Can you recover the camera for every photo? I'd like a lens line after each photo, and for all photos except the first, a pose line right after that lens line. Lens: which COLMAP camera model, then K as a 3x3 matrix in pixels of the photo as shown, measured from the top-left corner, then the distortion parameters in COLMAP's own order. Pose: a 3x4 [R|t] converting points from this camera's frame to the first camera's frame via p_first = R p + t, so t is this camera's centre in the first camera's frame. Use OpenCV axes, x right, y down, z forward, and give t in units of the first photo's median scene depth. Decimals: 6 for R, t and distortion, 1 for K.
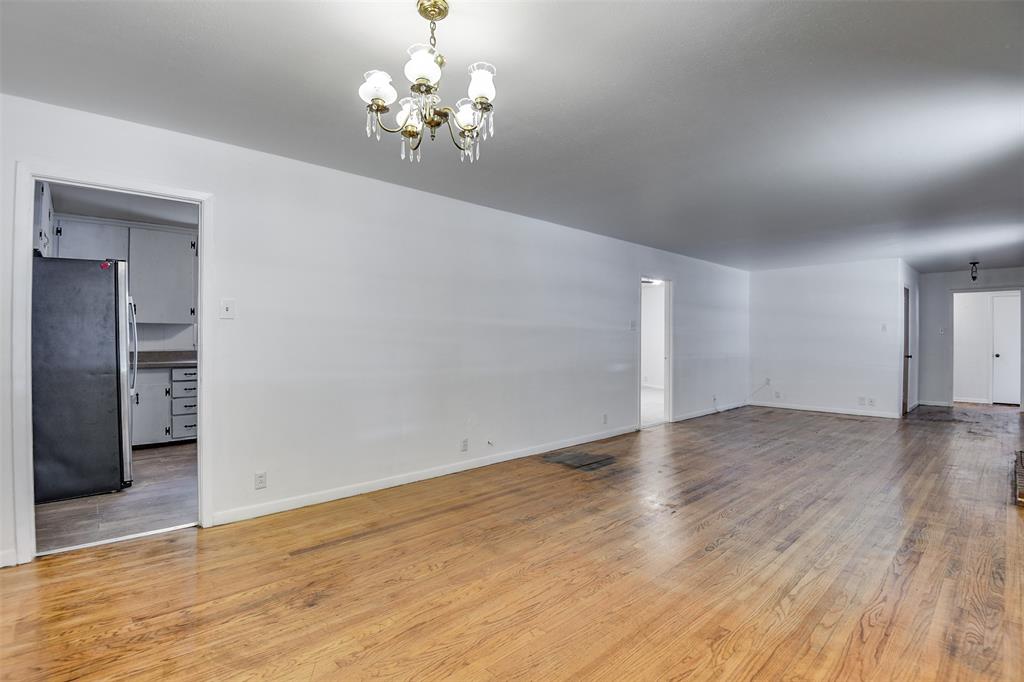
lens RADIAL K [[480.9, 0, 512.0], [0, 480.9, 341.0], [0, 0, 1]] dist [-0.025770, -0.000772]
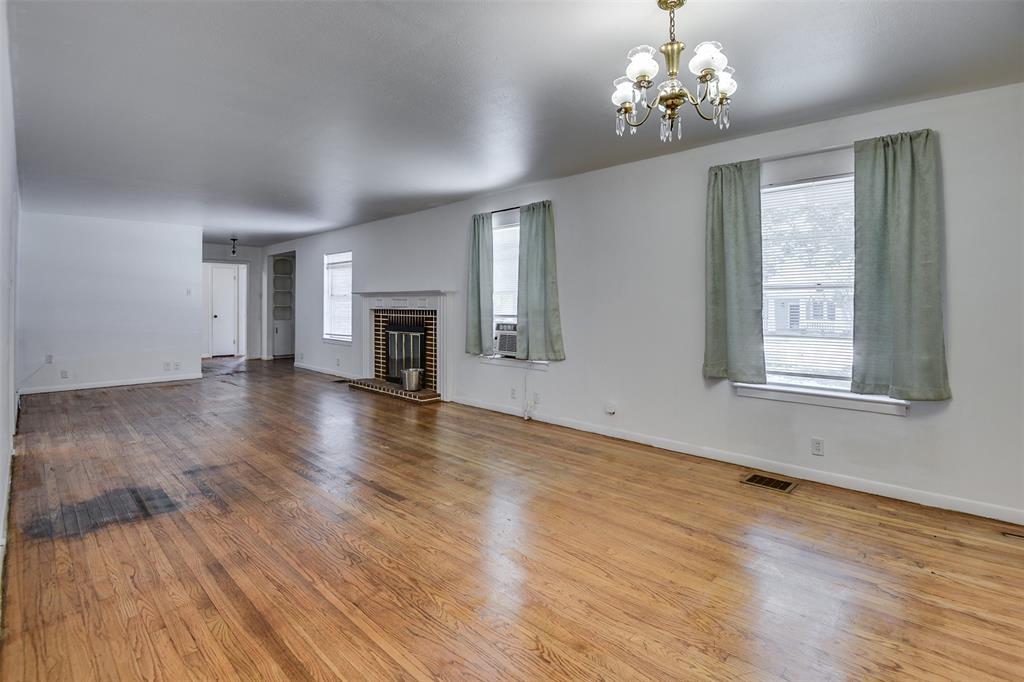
lens RADIAL K [[488.2, 0, 523.0], [0, 488.2, 308.5], [0, 0, 1]] dist [-0.031260, -0.000245]
pose [[-0.059733, -0.012199, 0.998140, -0.592746], [0.004660, 0.999911, 0.012499, -0.003352], [-0.998203, 0.005398, -0.059671, 0.679947]]
